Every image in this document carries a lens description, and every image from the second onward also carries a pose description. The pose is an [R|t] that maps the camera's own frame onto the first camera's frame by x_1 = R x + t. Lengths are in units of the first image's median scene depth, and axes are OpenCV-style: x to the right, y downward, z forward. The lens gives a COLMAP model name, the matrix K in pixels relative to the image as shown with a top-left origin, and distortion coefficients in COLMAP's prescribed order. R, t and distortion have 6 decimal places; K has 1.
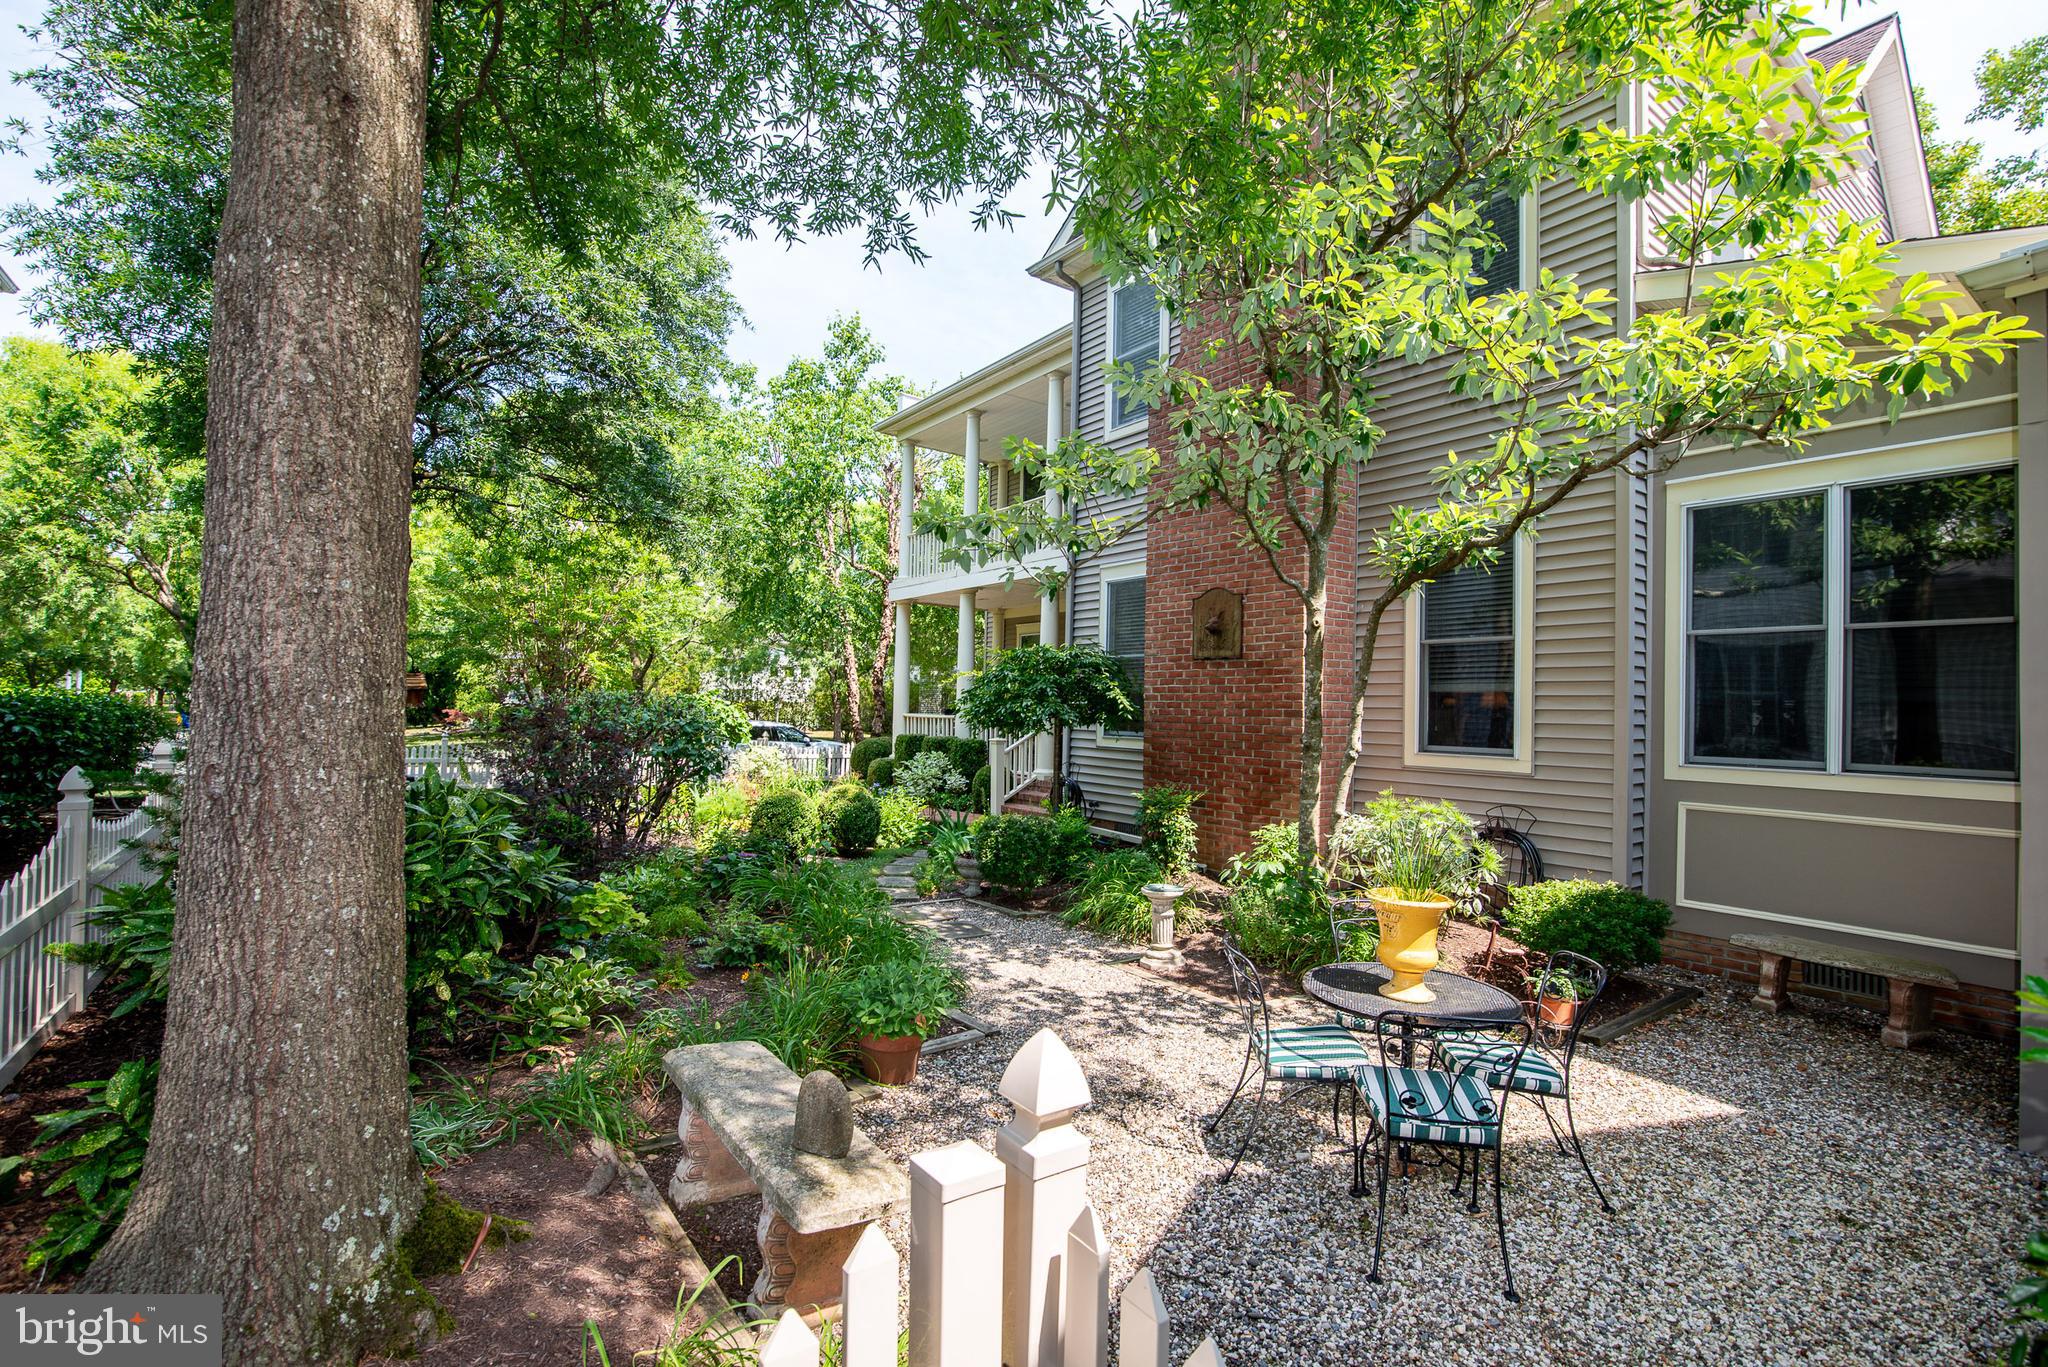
lens RADIAL K [[948.8, 0, 1019.3], [0, 948.8, 689.0], [0, 0, 1]] dist [-0.002990, -0.007626]
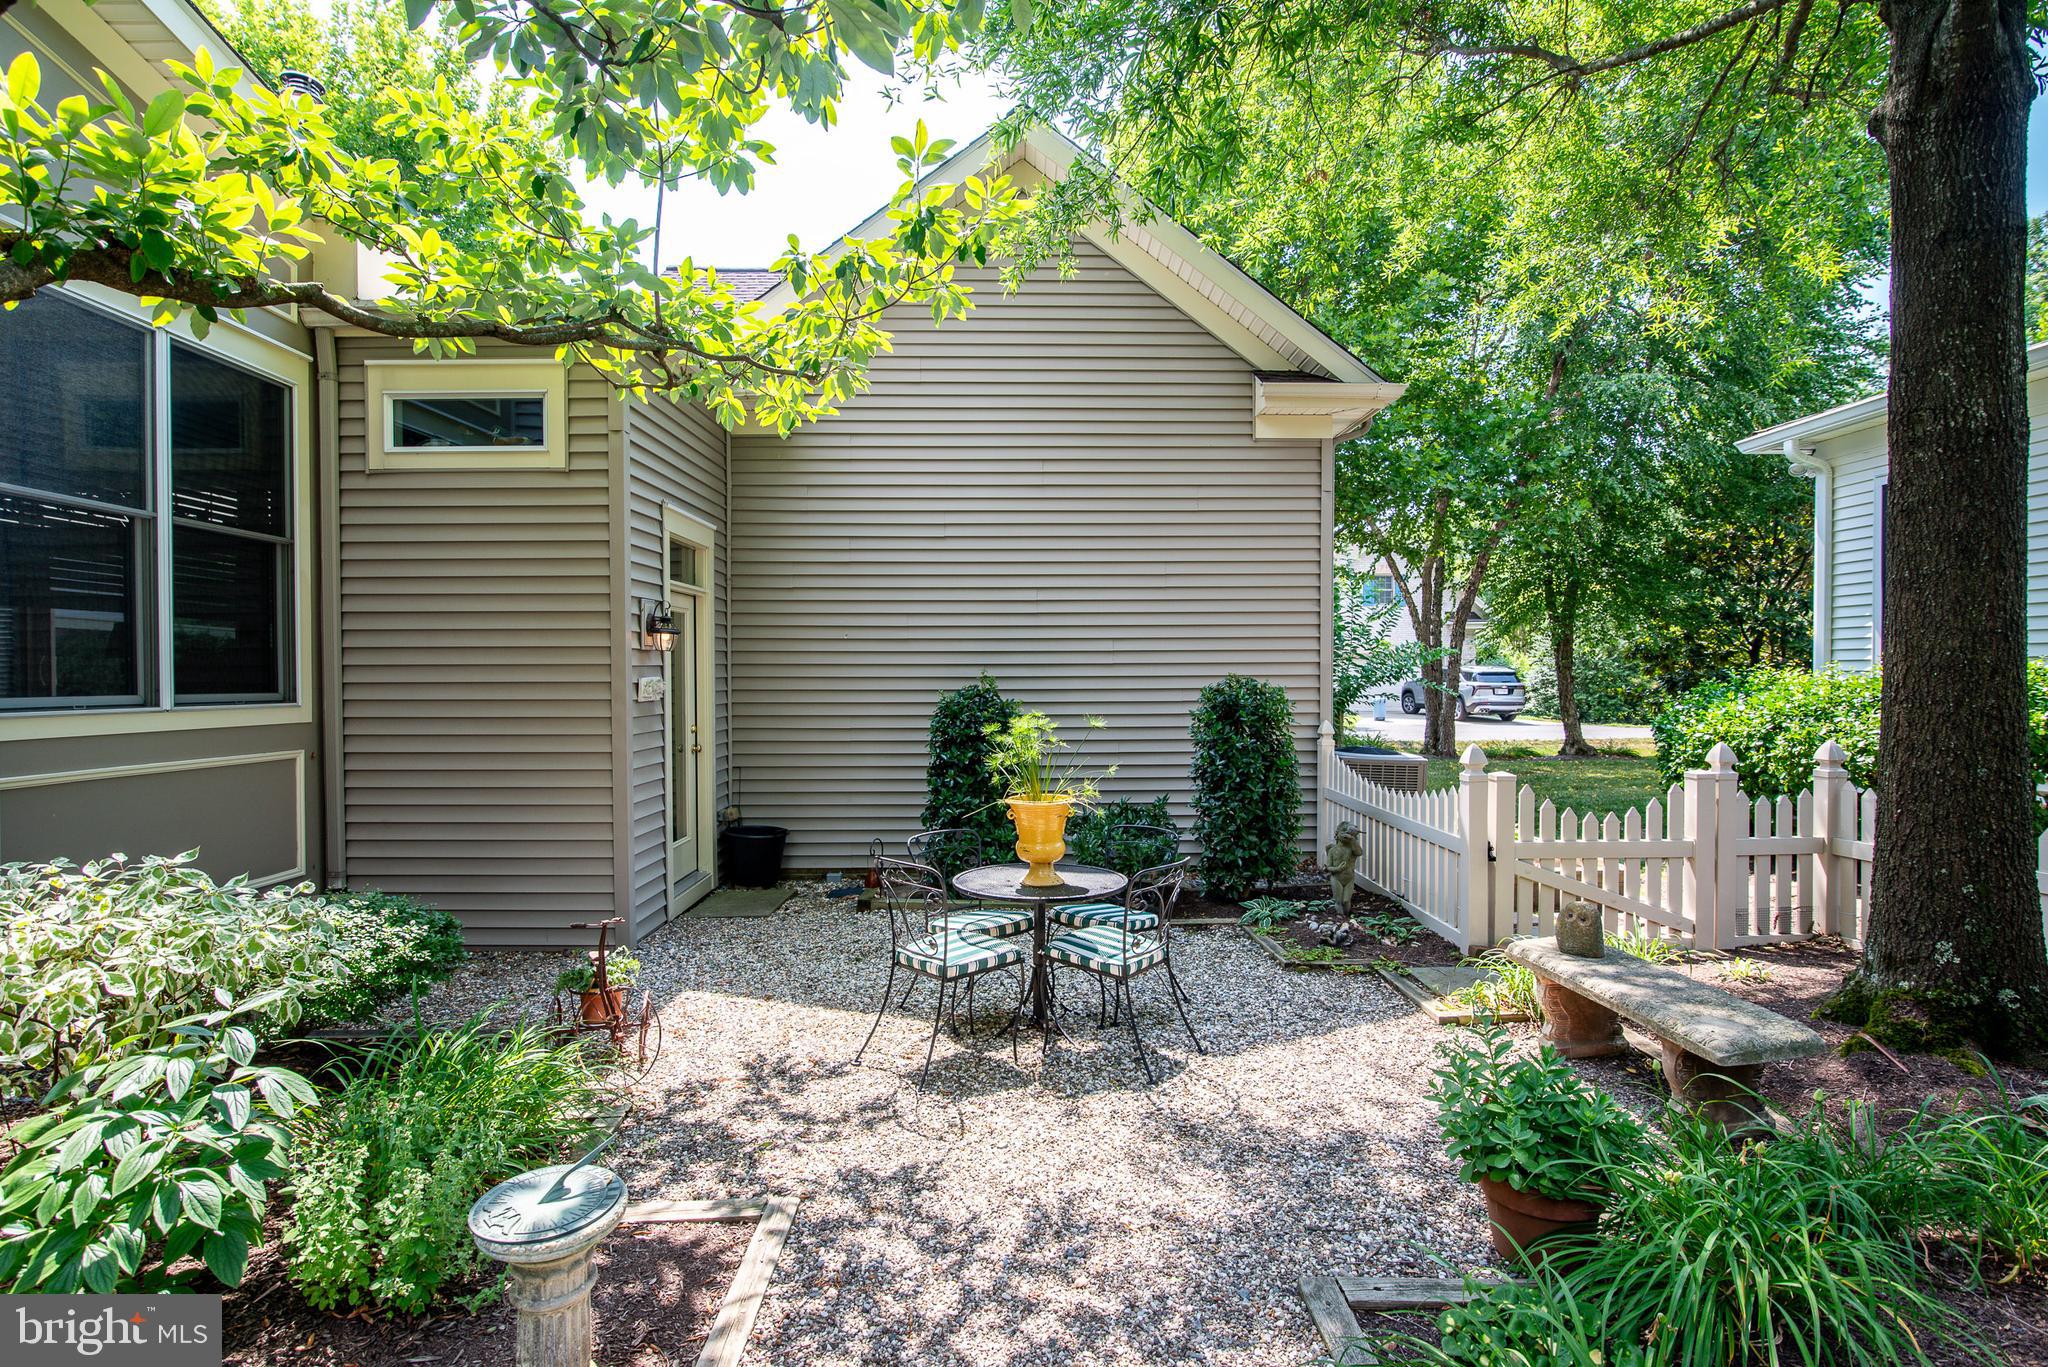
lens RADIAL K [[948.8, 0, 1019.3], [0, 948.8, 689.0], [0, 0, 1]] dist [-0.002990, -0.007626]
pose [[-0.822741, -0.029858, 0.567632, -0.061455], [-0.028187, 0.999534, 0.011721, 0.020244], [-0.567718, -0.006356, -0.823199, 0.551780]]
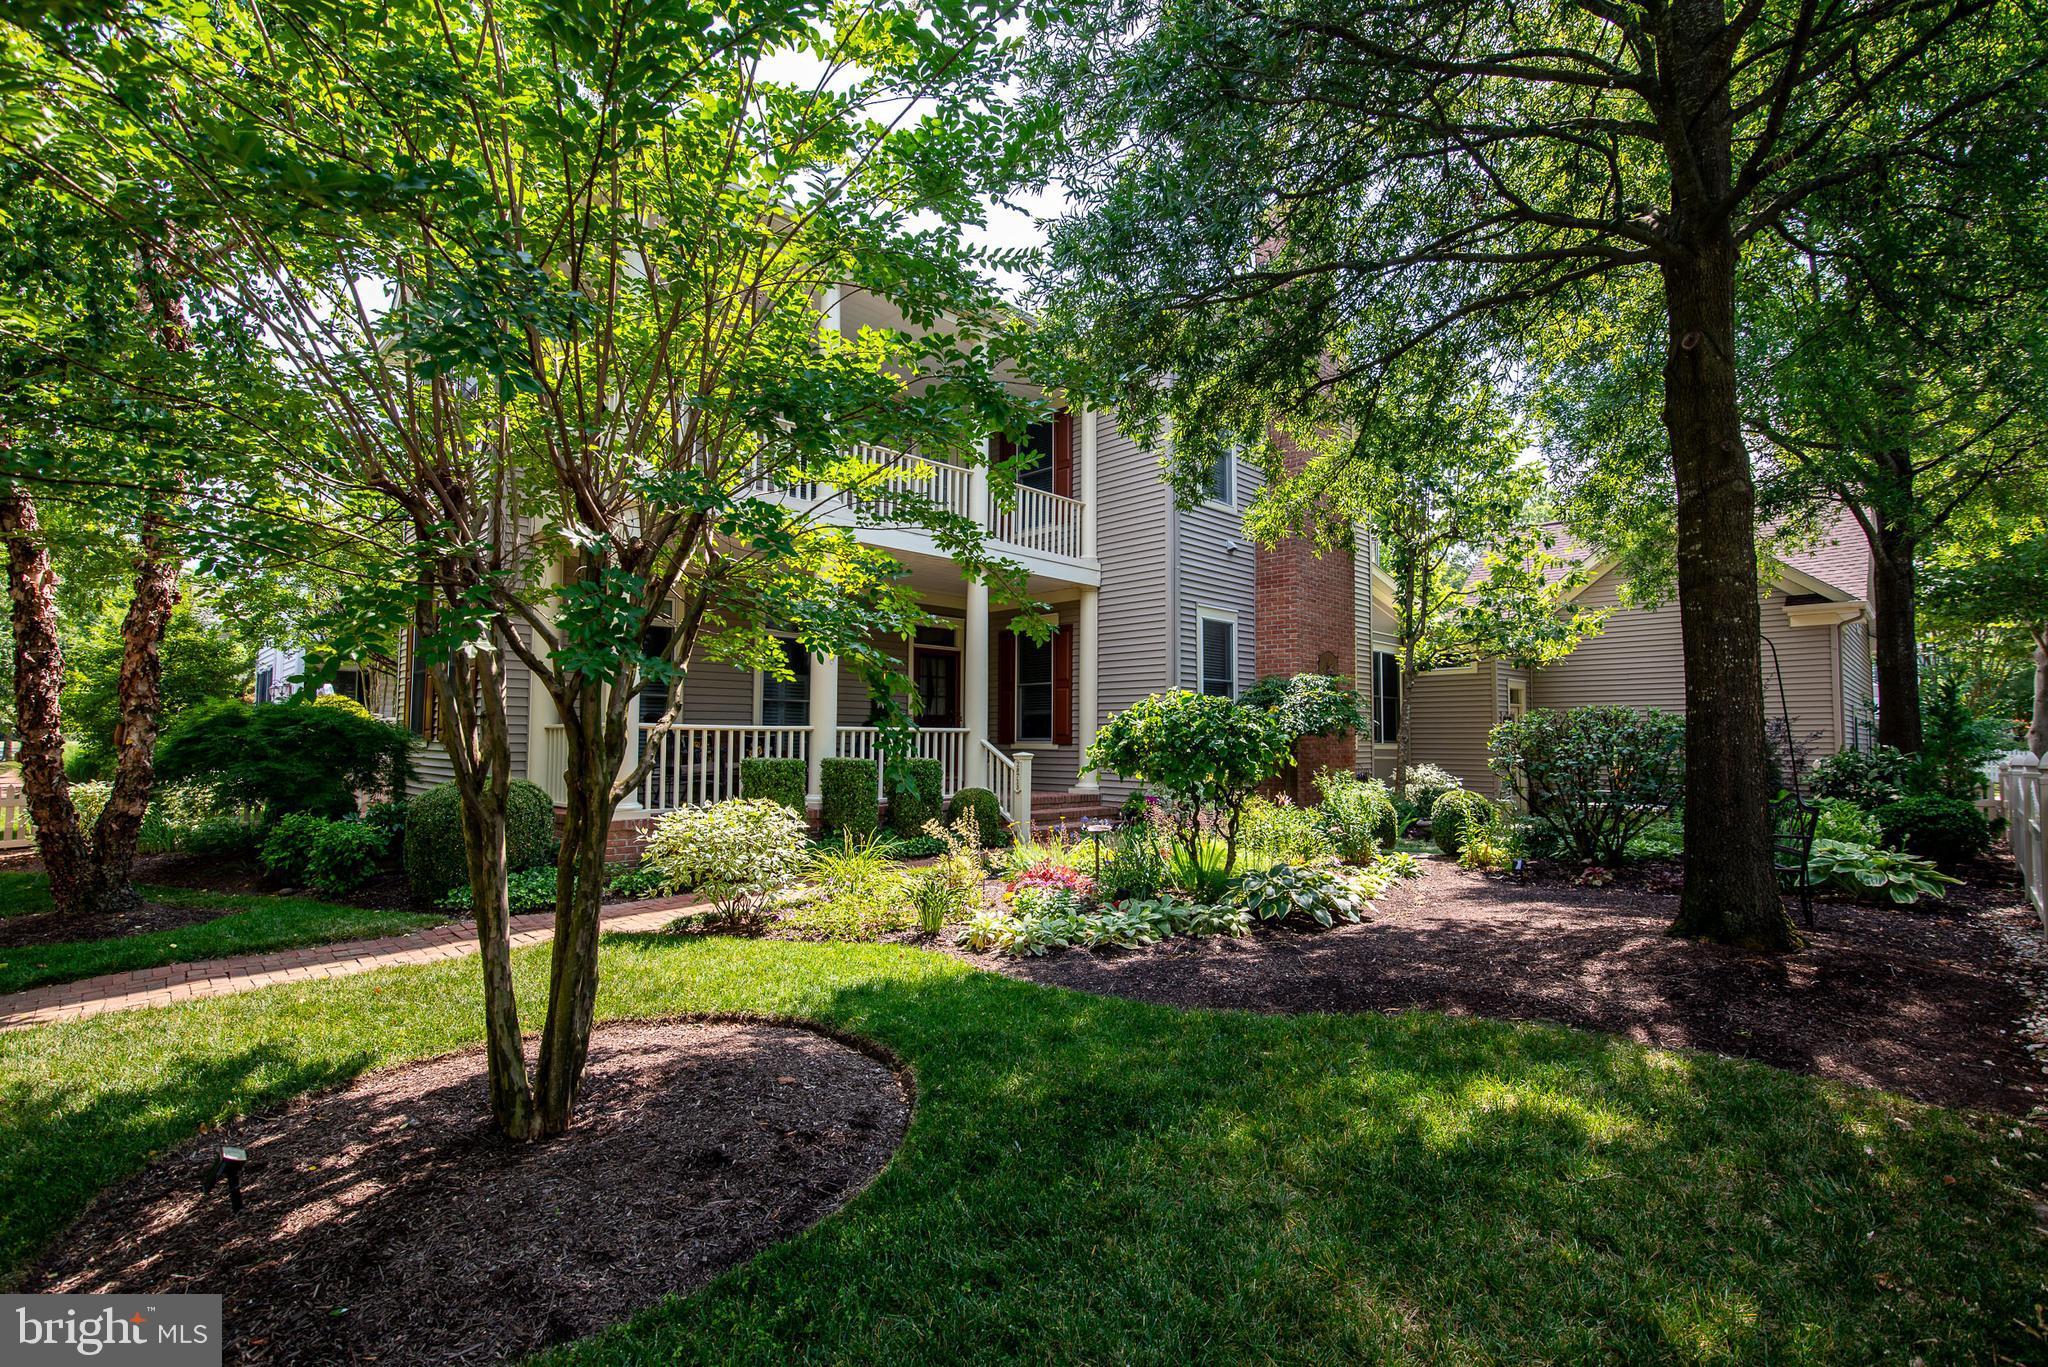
lens RADIAL K [[948.8, 0, 1019.3], [0, 948.8, 689.0], [0, 0, 1]] dist [-0.002990, -0.007626]
pose [[-0.165715, 0.032030, 0.985653, -0.927312], [-0.029323, 0.998870, -0.037390, 0.028504], [-0.985738, -0.035099, -0.164589, 1.221596]]
